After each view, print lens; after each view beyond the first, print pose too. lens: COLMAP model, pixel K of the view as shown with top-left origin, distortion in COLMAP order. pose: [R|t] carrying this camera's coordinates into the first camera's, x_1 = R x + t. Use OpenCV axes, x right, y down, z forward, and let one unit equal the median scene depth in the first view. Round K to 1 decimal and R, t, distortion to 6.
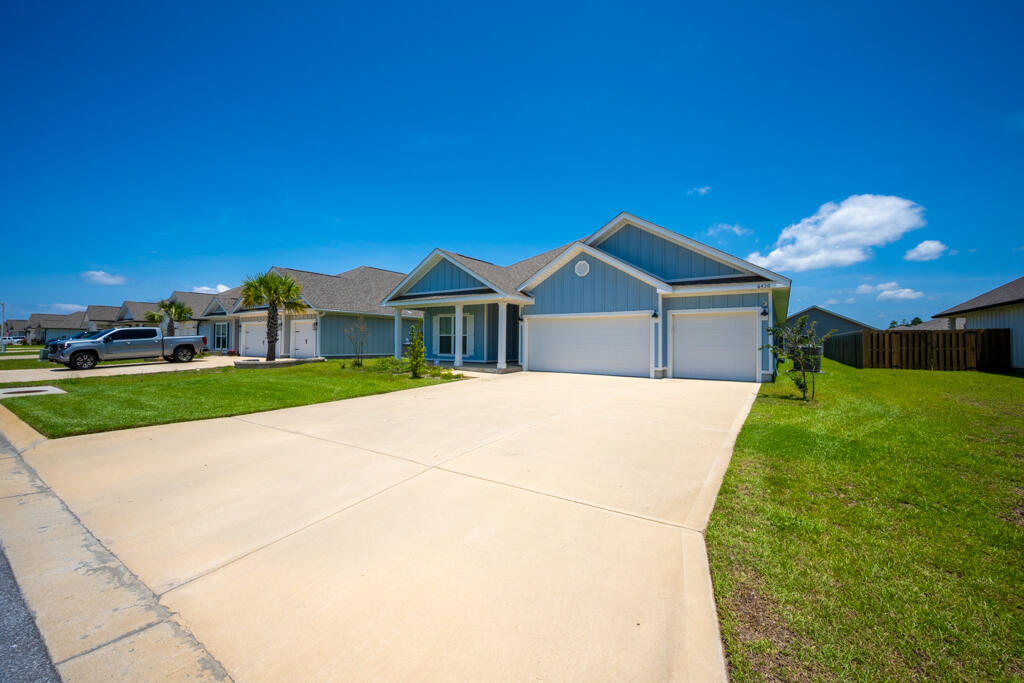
lens RADIAL K [[402.4, 0, 513.6], [0, 402.4, 336.2], [0, 0, 1]] dist [-0.002549, -0.000311]
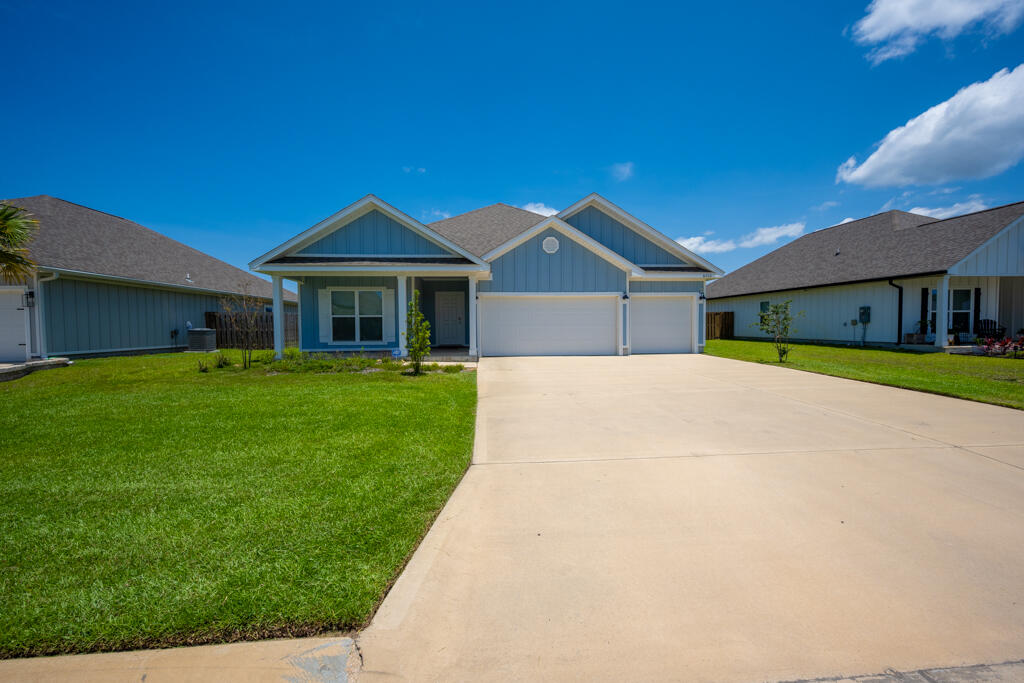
lens RADIAL K [[402.4, 0, 513.6], [0, 402.4, 336.2], [0, 0, 1]] dist [-0.002549, -0.000311]
pose [[0.787608, -0.030636, 0.615415, -0.472644], [0.003913, 0.998992, 0.044723, 0.002953], [-0.616165, -0.032816, 0.786933, 0.292444]]
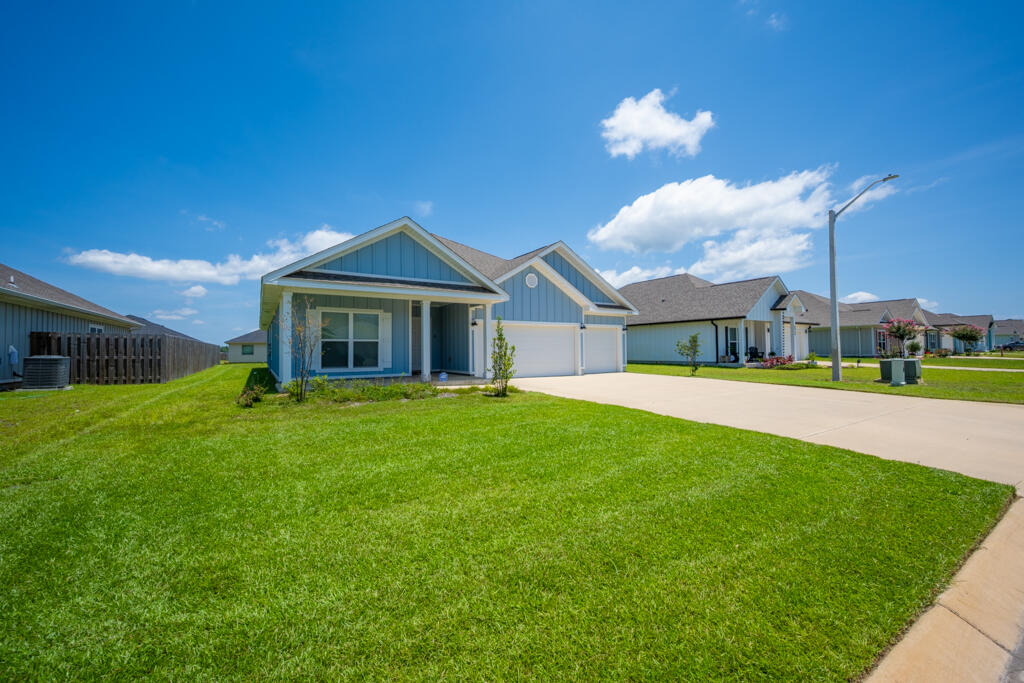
lens RADIAL K [[405.9, 0, 512.0], [0, 405.9, 341.5], [0, 0, 1]] dist [-0.000970, -0.000117]
pose [[0.401199, 0.010148, 0.915935, -0.828793], [-0.001777, 0.999945, -0.010301, 0.007521], [-0.915989, 0.002505, 0.401195, 0.590462]]
